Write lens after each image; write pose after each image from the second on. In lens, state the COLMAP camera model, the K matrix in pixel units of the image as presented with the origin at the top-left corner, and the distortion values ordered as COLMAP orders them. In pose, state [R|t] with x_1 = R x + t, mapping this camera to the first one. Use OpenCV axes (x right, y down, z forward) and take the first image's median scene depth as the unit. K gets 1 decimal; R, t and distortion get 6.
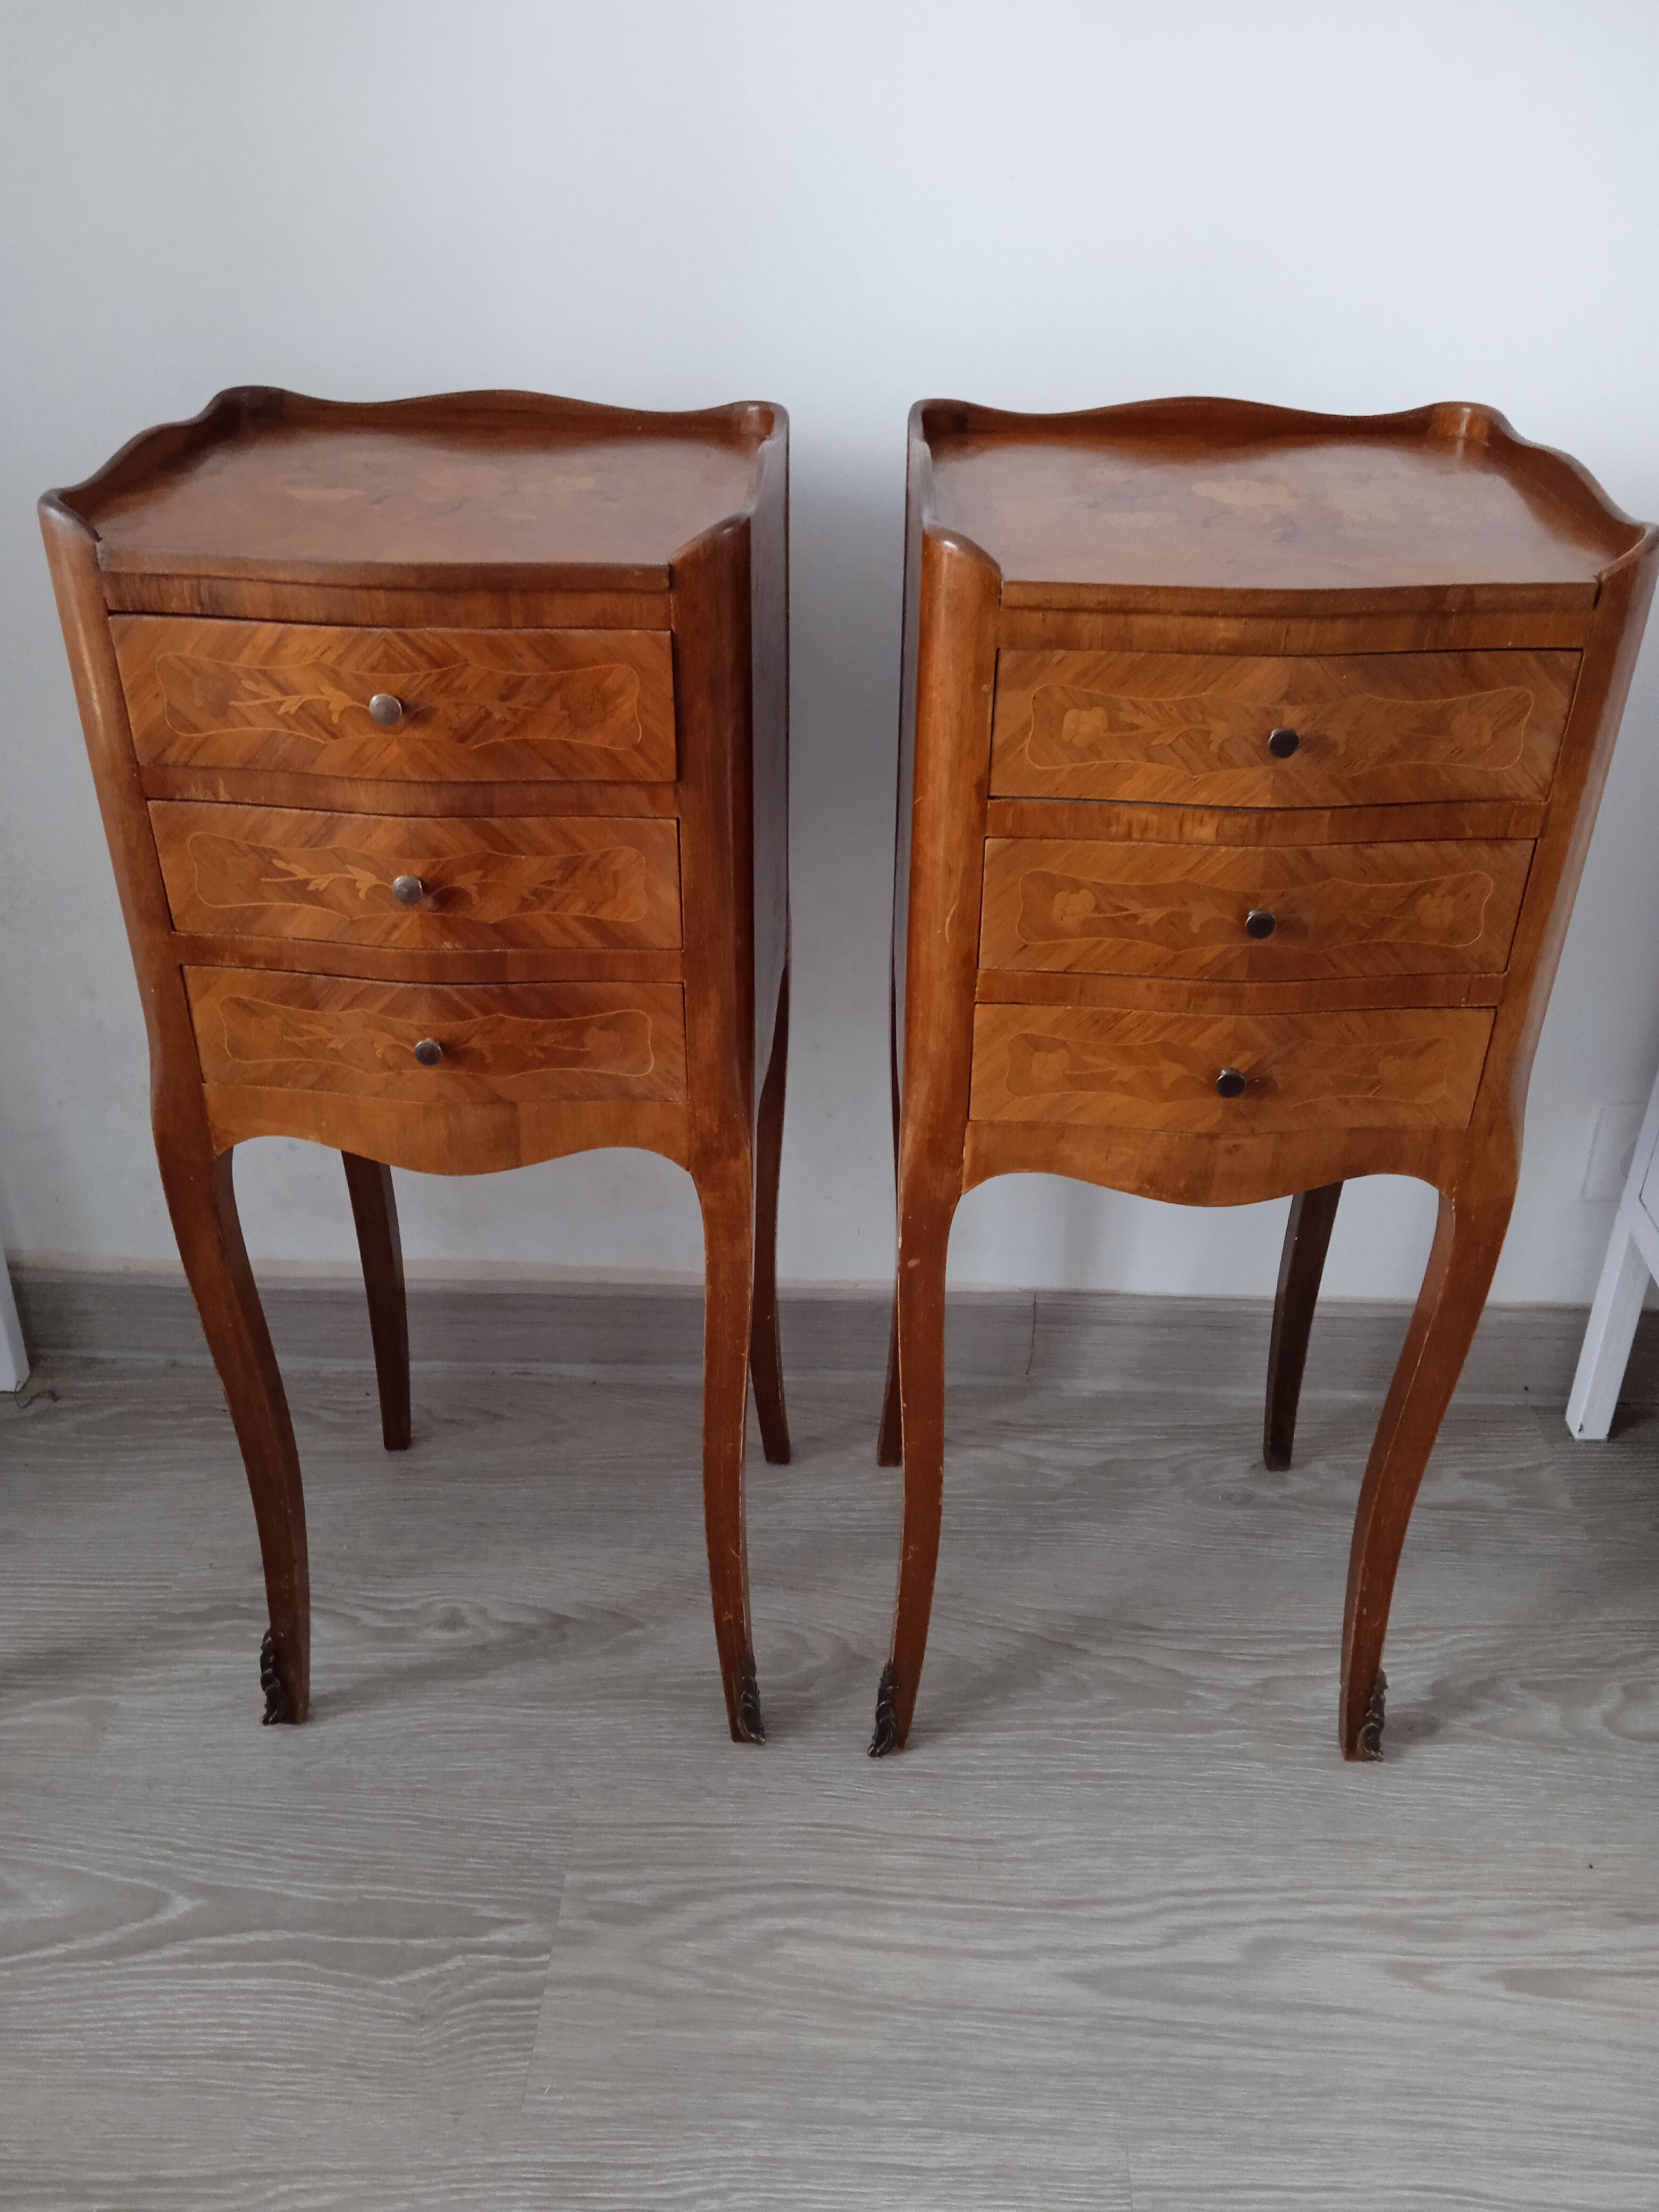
lens RADIAL K [[1794.2, 0, 829.5], [0, 1794.2, 1106.0], [0, 0, 1]] dist [0.142385, -0.183783]
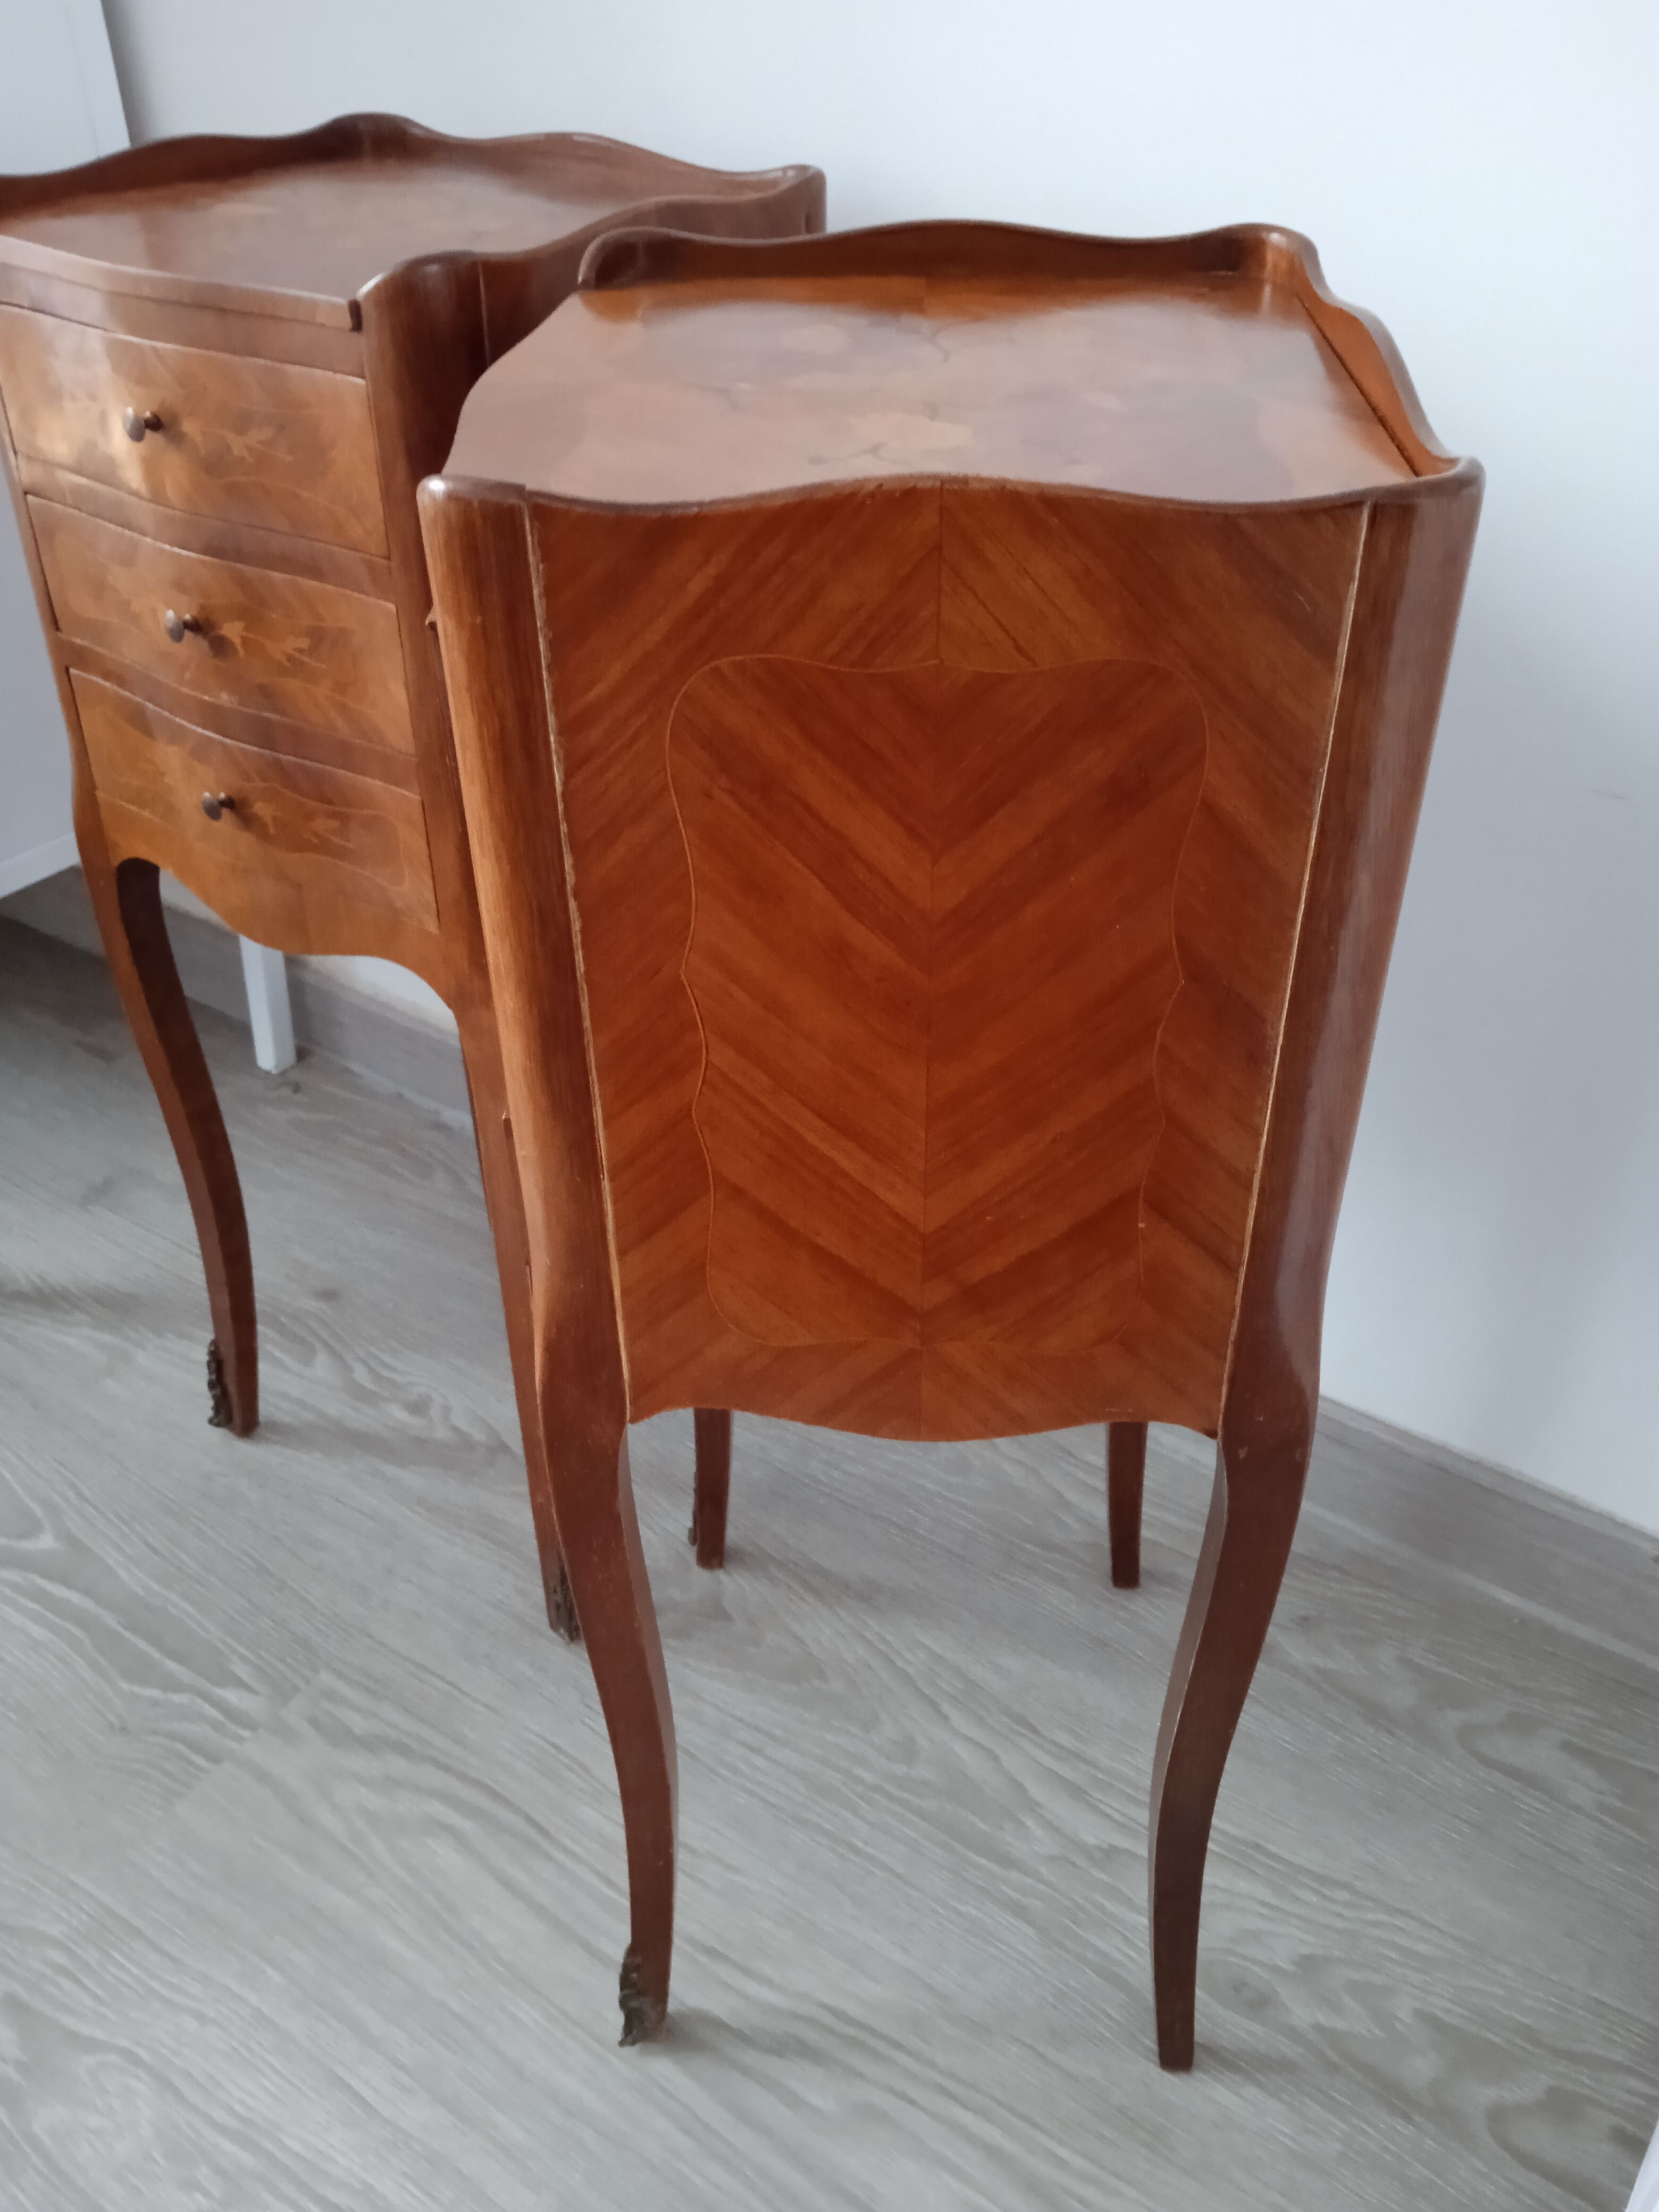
lens RADIAL K [[1830.8, 0, 829.5], [0, 1830.8, 1106.0], [0, 0, 1]] dist [0.150667, -0.224785]
pose [[0.843646, 0.301274, -0.444405, 0.555550], [-0.274006, 0.953415, 0.126179, -0.094695], [0.461717, 0.015320, 0.886895, 0.282798]]
